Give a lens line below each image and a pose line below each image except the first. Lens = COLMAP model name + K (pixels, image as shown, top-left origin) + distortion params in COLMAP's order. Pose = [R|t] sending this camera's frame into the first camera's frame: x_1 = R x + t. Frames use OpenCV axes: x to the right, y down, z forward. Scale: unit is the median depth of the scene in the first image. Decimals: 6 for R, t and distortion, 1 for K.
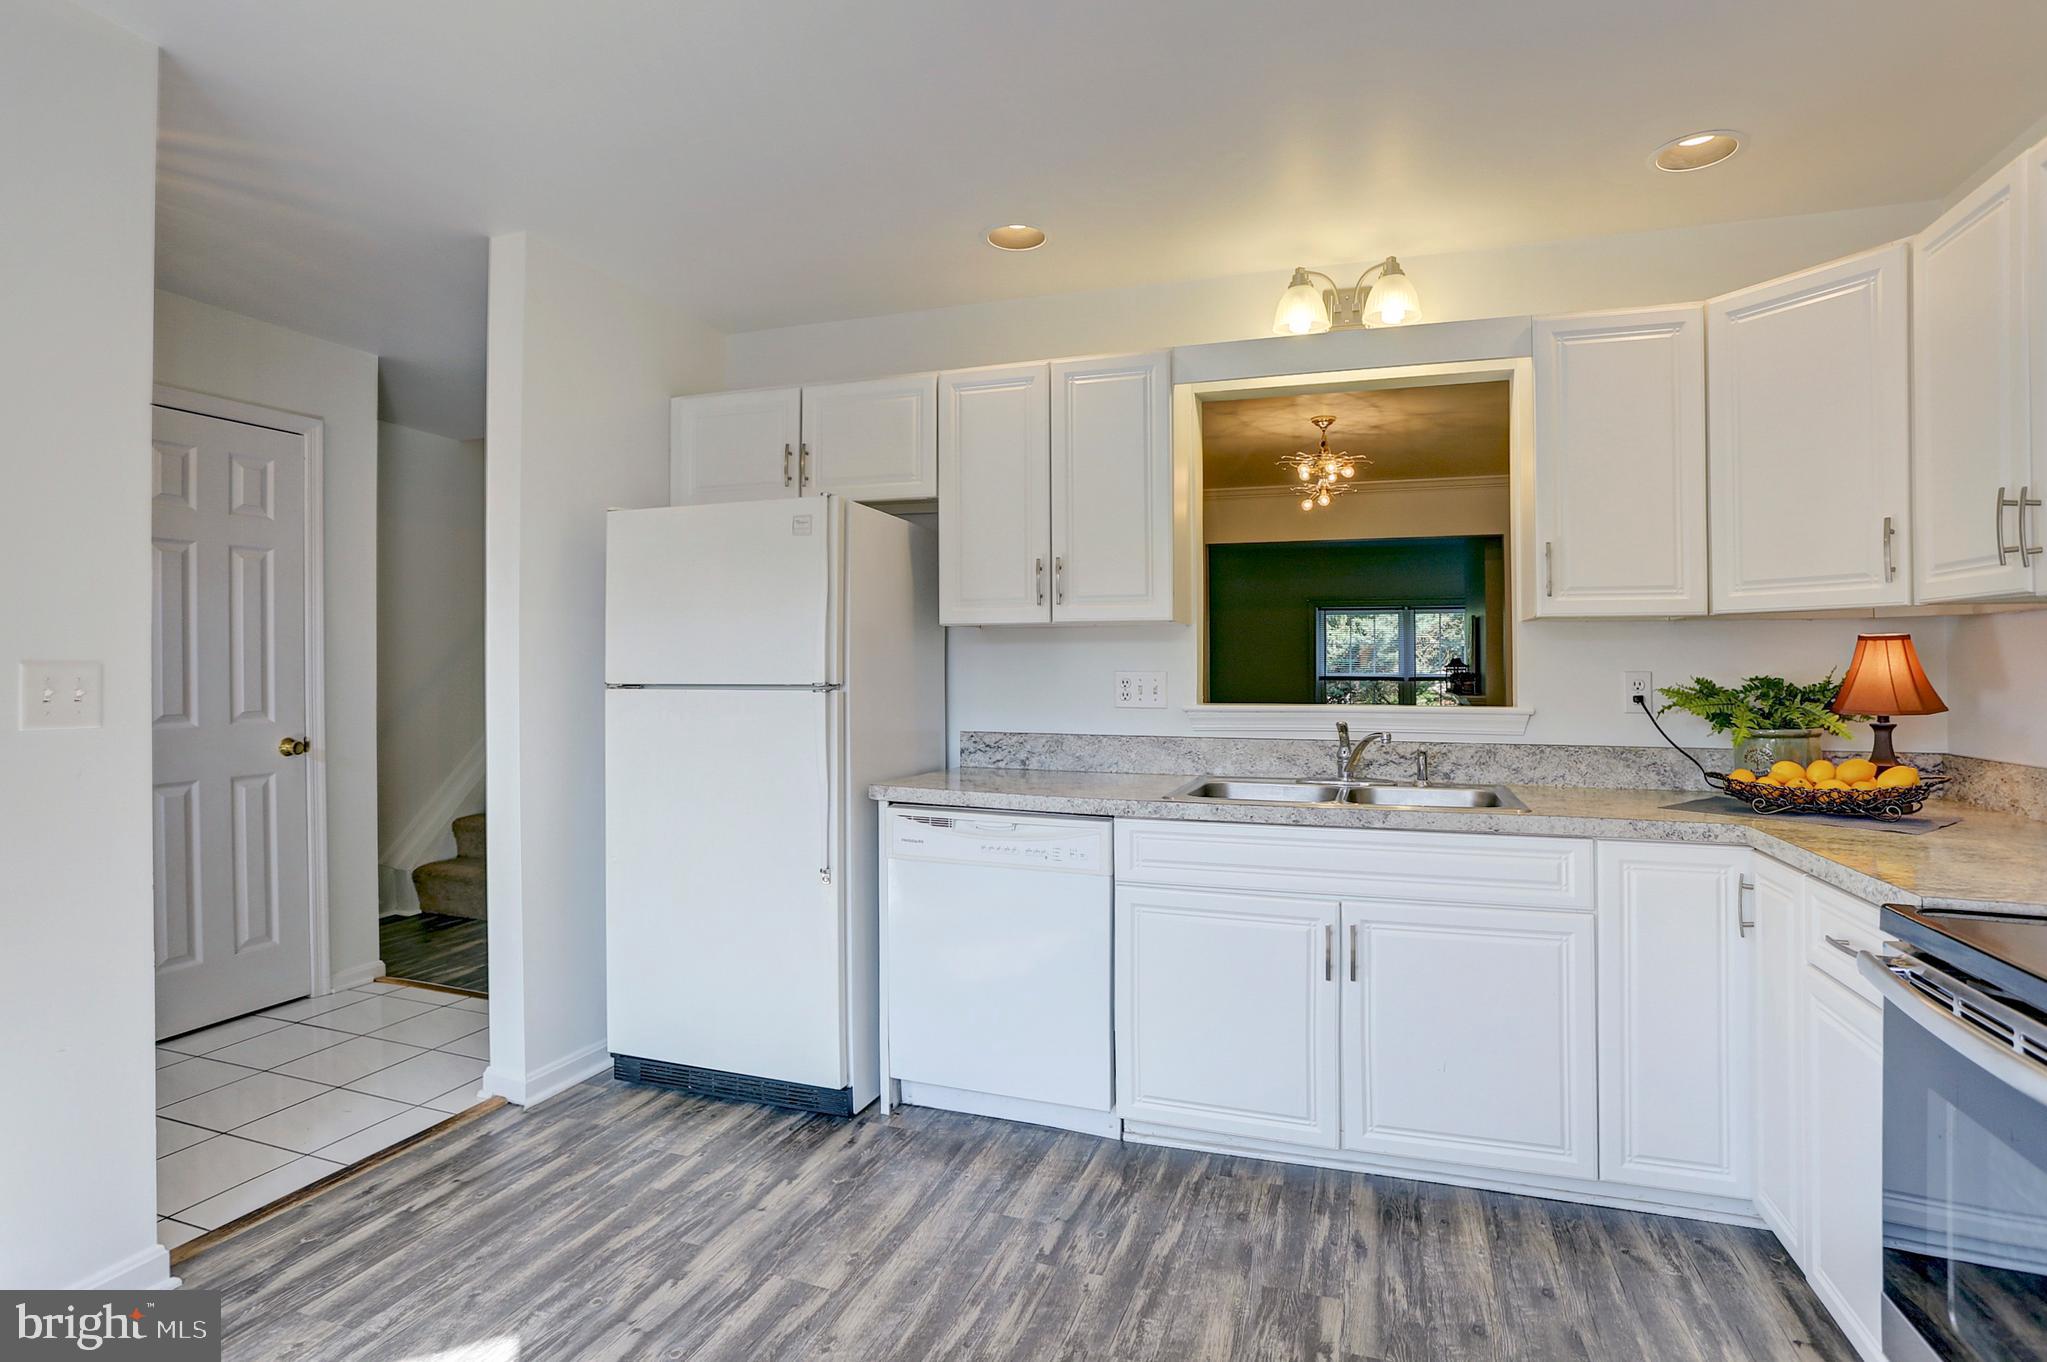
lens RADIAL K [[1010.7, 0, 1012.2], [0, 1010.7, 669.8], [0, 0, 1]] dist [-0.076030, 0.031435]
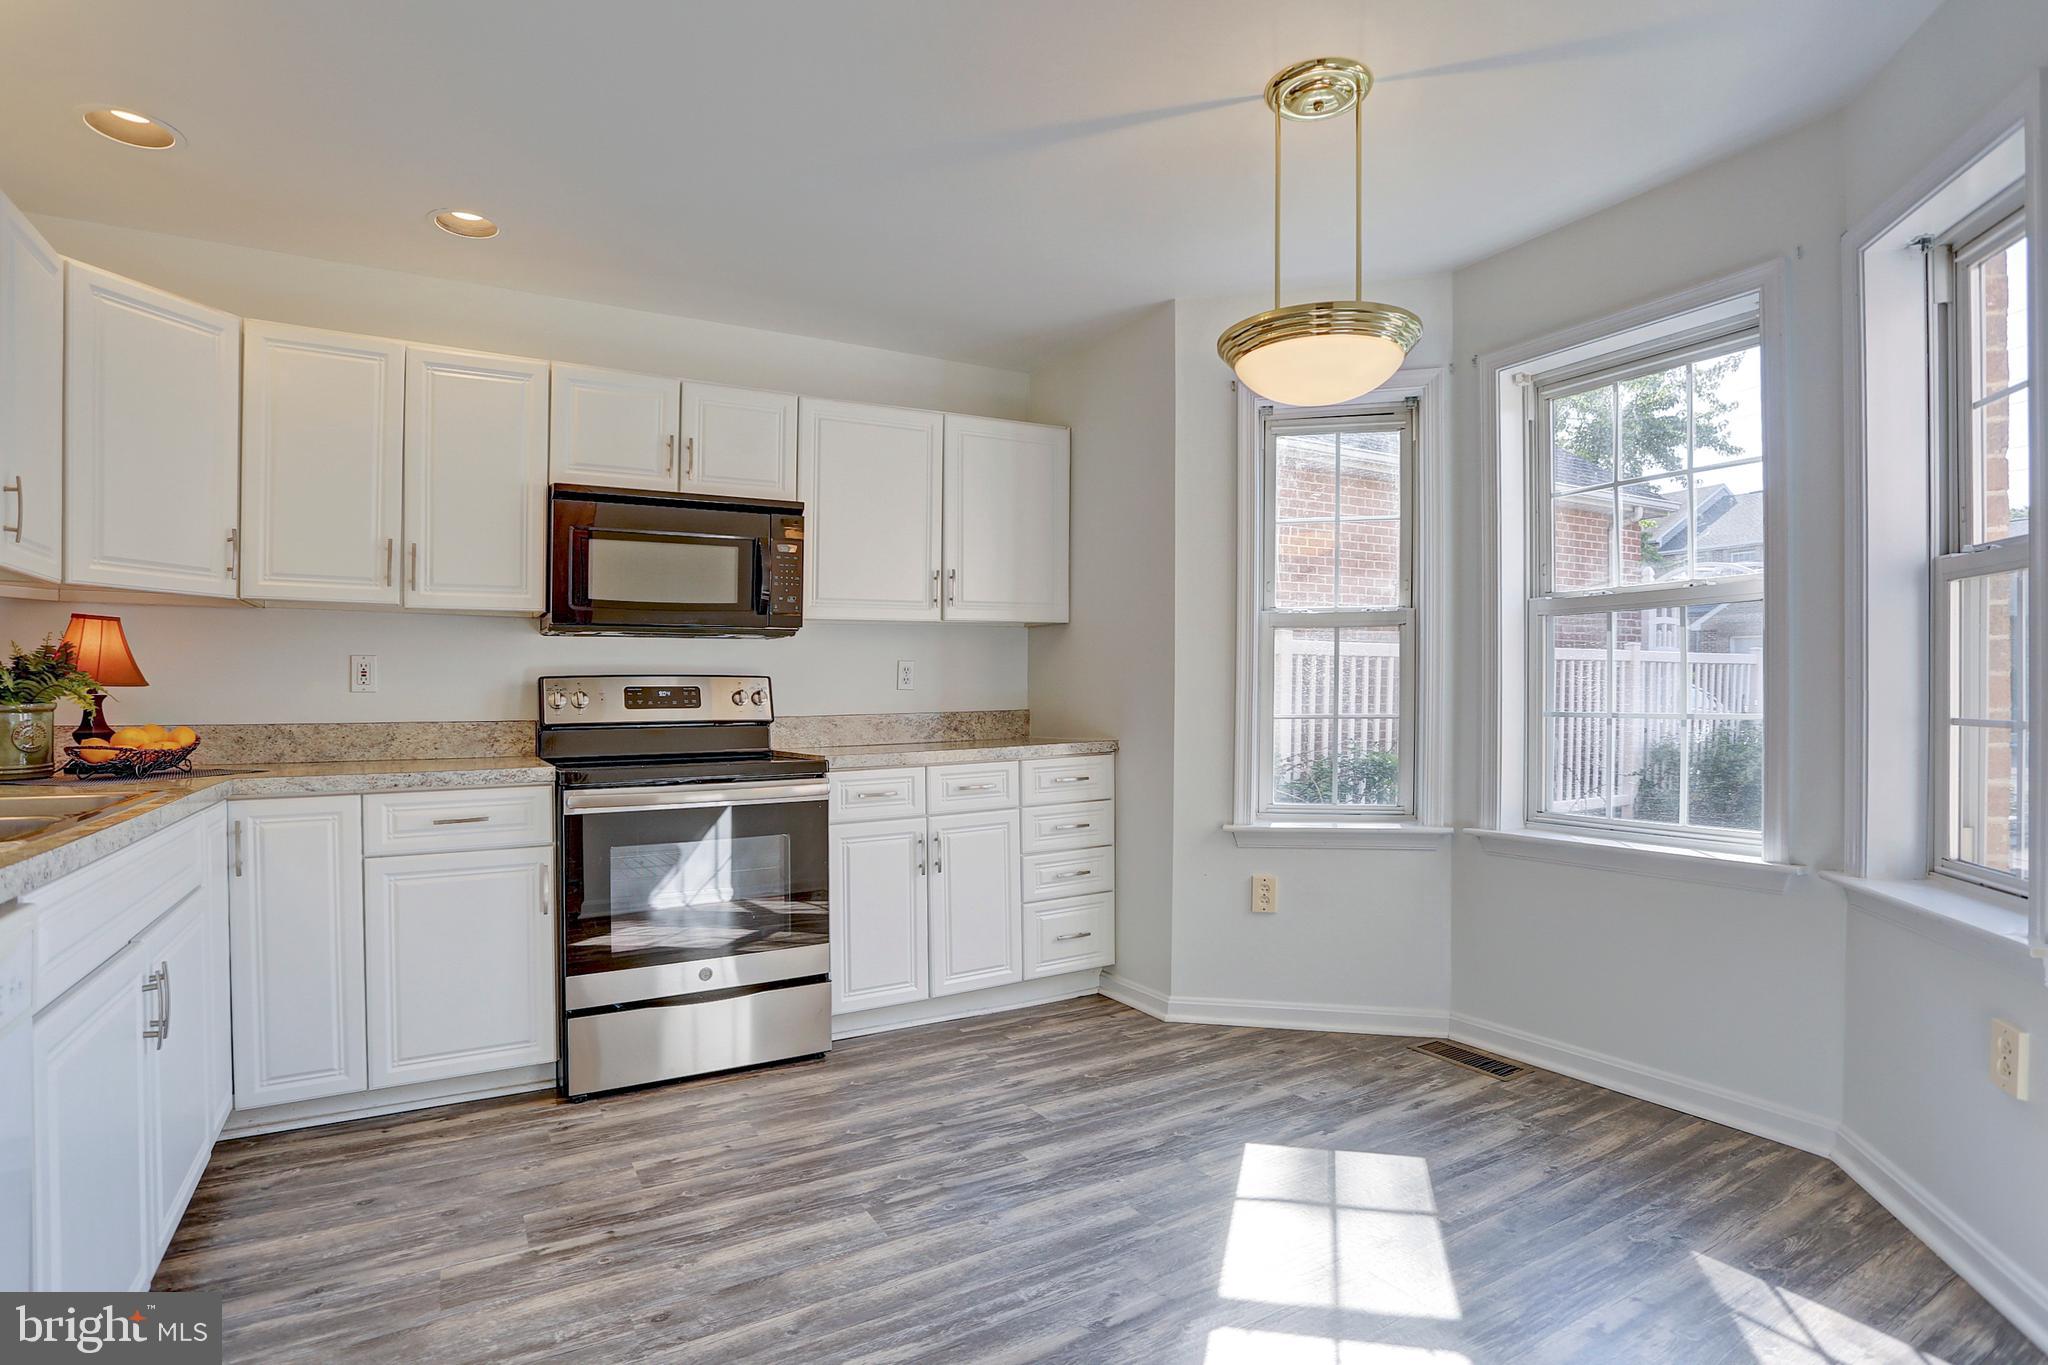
lens RADIAL K [[1023.1, 0, 1025.1], [0, 1023.1, 700.0], [0, 0, 1]] dist [-0.048694, 0.000213]
pose [[-0.756545, -0.003961, 0.653930, -0.593841], [0.004327, 0.999929, 0.011063, 0.047106], [-0.653927, 0.011199, -0.756474, 1.065885]]
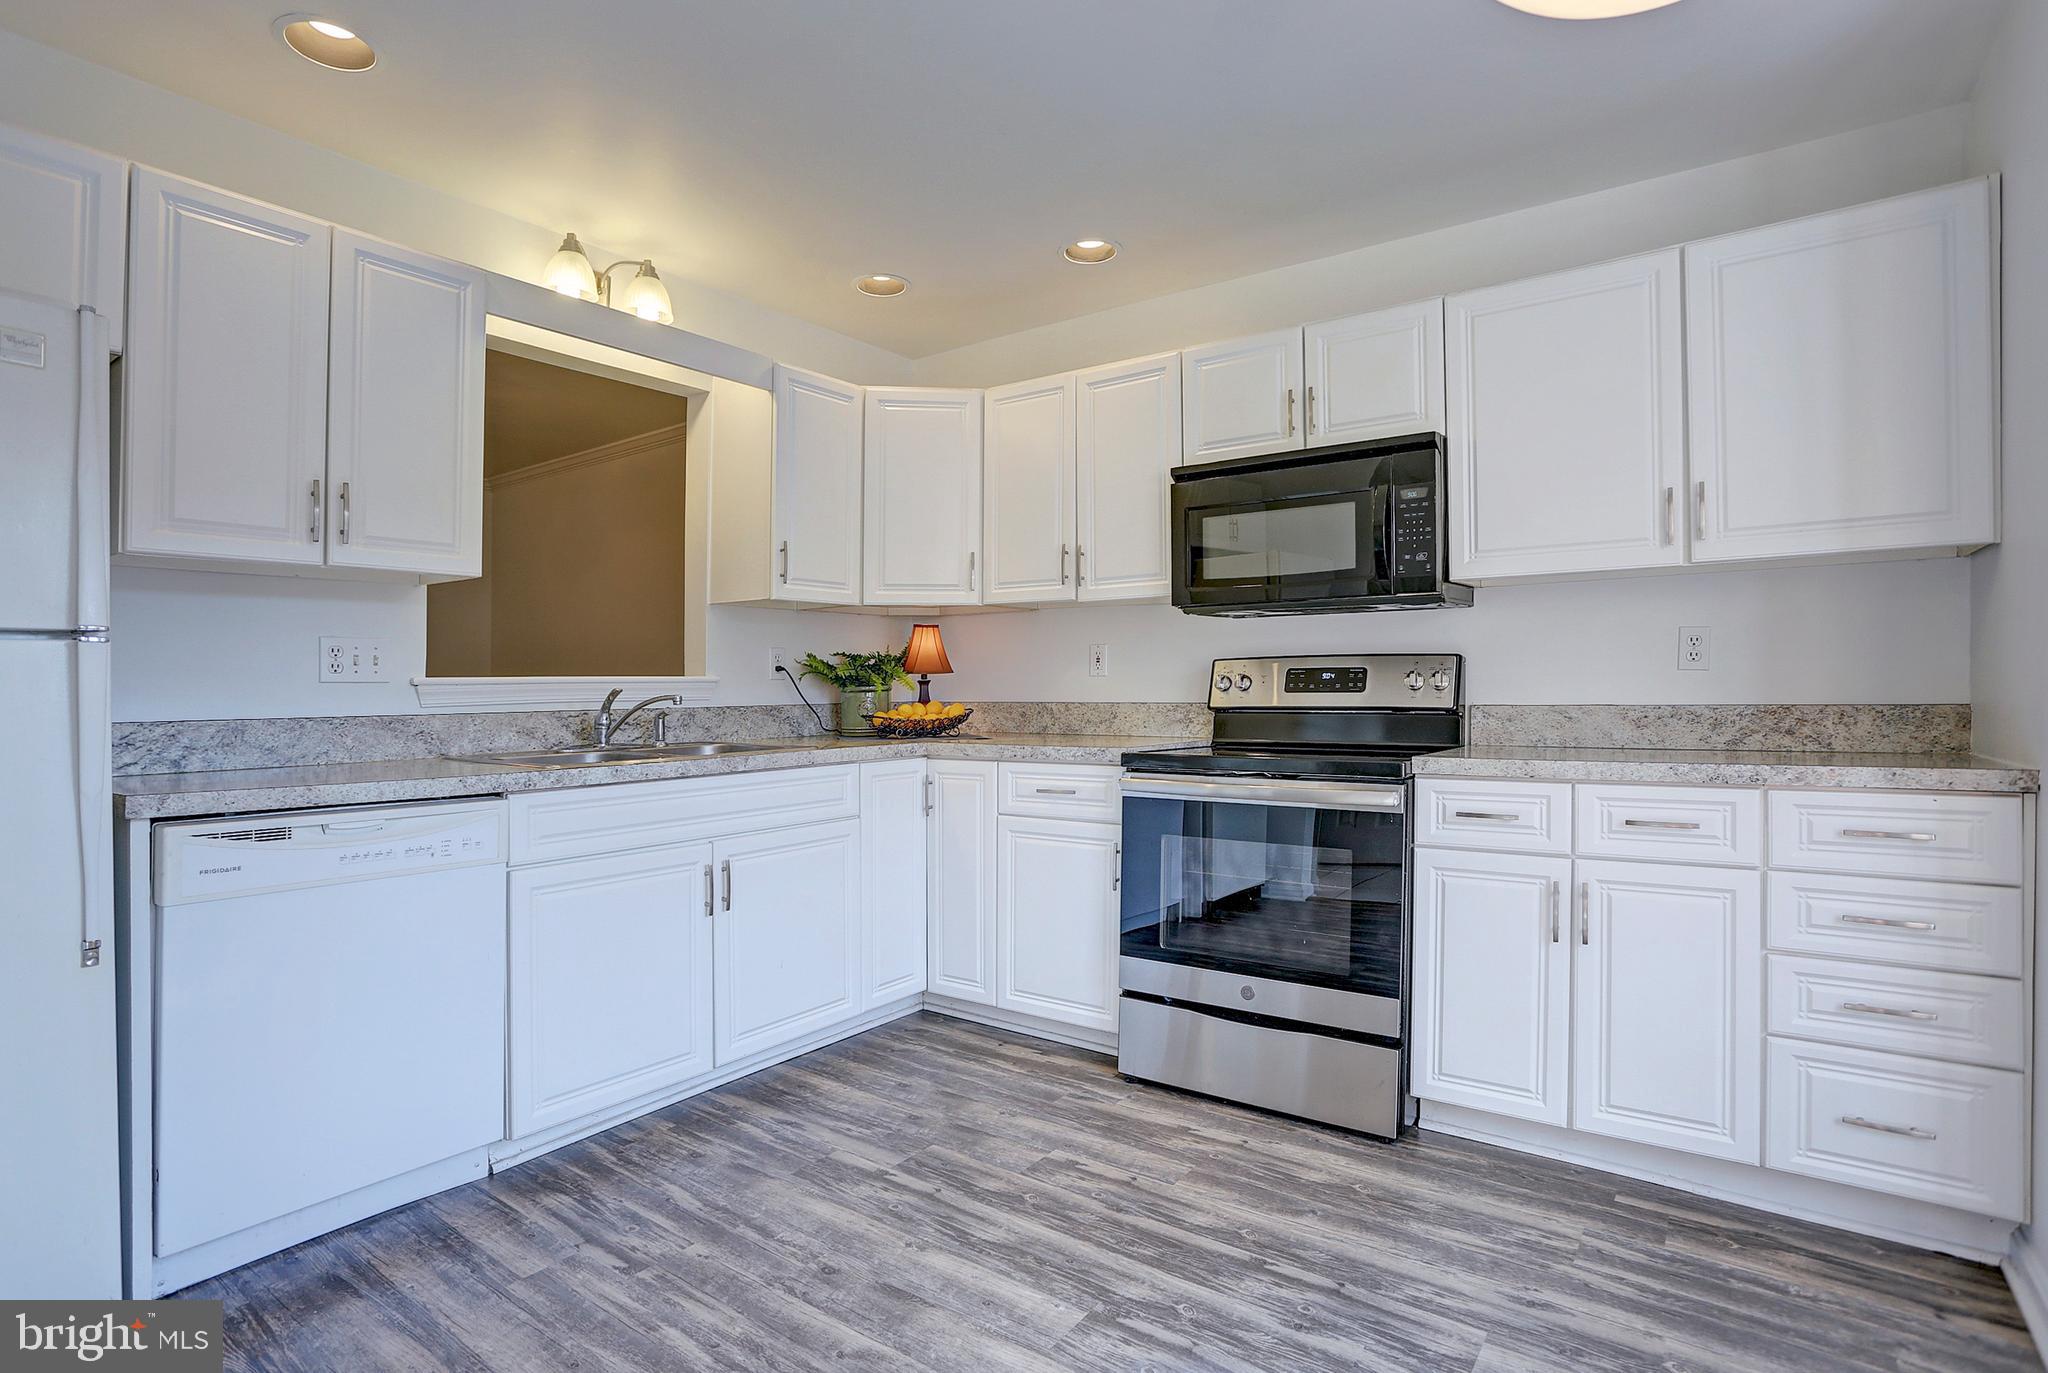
lens RADIAL K [[1011.2, 0, 1012.7], [0, 1011.2, 675.3], [0, 0, 1]] dist [-0.076030, 0.031435]
pose [[0.299707, 0.002769, 0.954027, -0.598644], [0.009845, 0.999934, -0.005995, 0.053843], [-0.953980, 0.011189, 0.299660, 0.330634]]
